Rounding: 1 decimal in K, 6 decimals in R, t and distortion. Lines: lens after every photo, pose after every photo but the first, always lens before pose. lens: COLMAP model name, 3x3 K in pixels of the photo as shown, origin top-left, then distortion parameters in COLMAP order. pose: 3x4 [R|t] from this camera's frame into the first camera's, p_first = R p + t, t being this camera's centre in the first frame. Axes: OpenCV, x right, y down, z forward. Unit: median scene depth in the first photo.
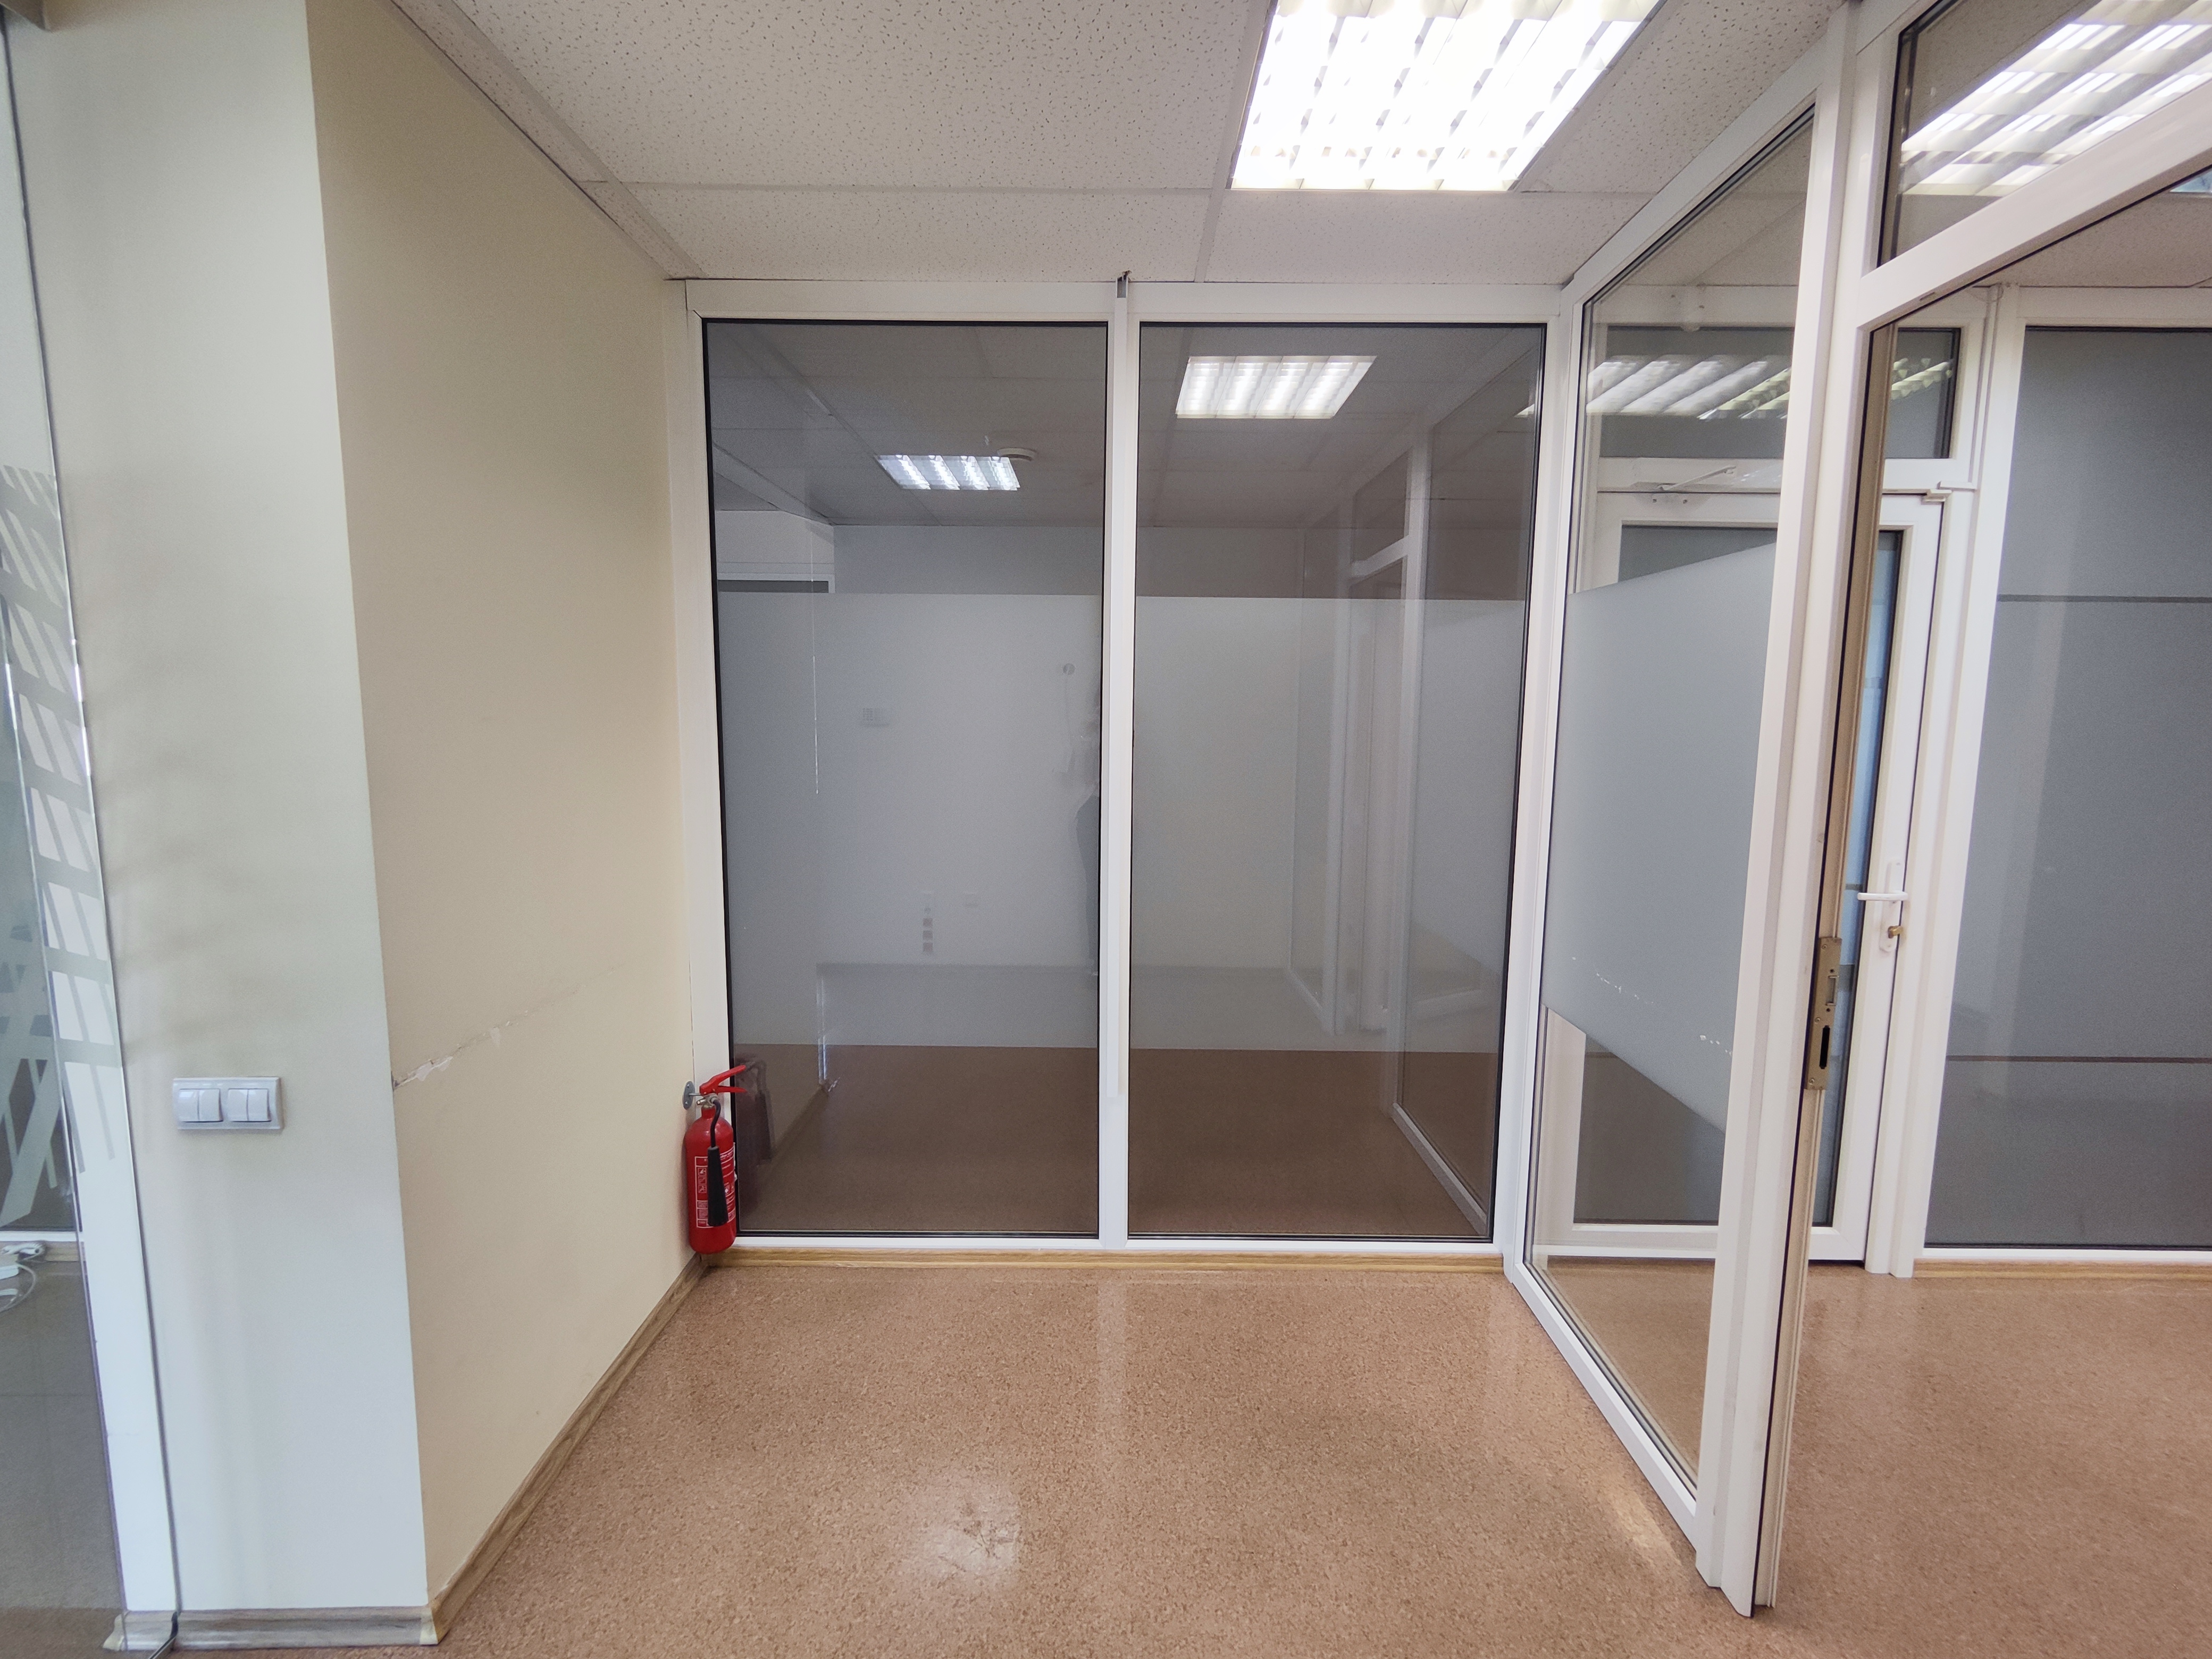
lens RADIAL K [[1018.4, 0, 1099.3], [0, 1018.4, 835.3], [0, 0, 1]] dist [0.002196, -0.000702]
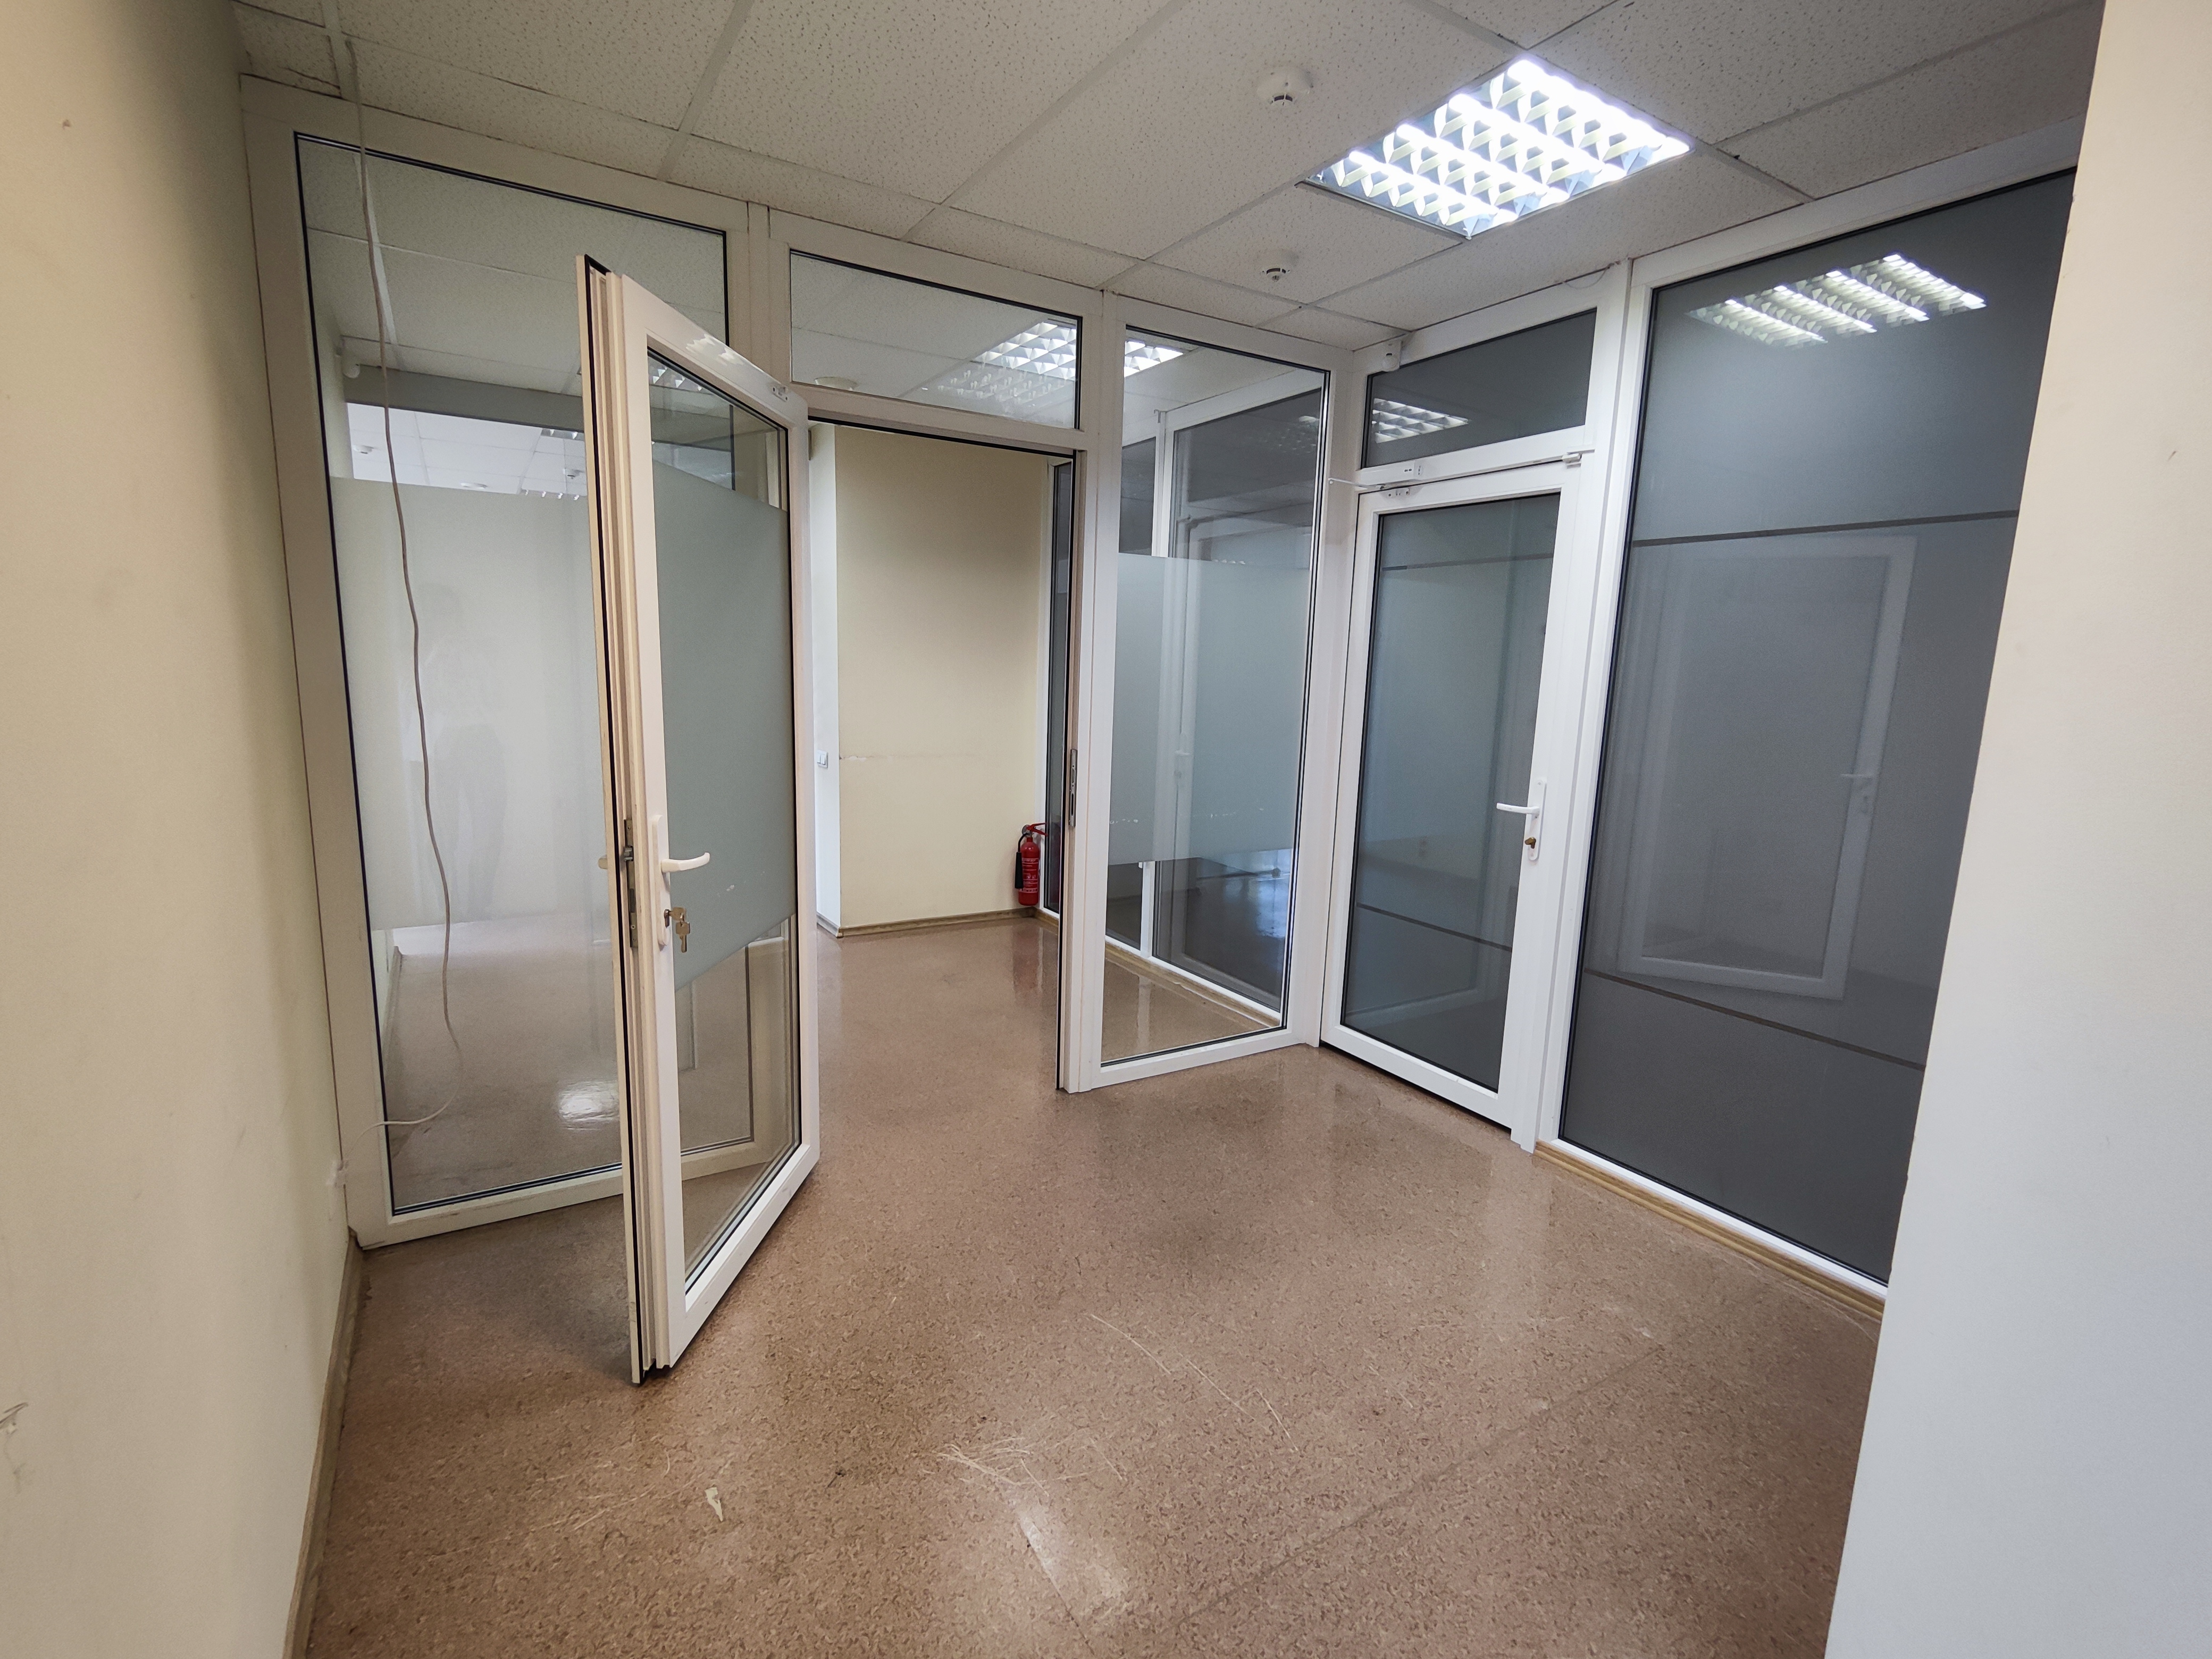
lens RADIAL K [[1018.4, 0, 1099.3], [0, 1018.4, 835.3], [0, 0, 1]] dist [0.002196, -0.000702]
pose [[0.535955, 0.151827, -0.830482, 1.450268], [-0.126889, 0.987009, 0.098555, 0.033632], [0.834656, 0.052558, 0.548258, -0.042569]]
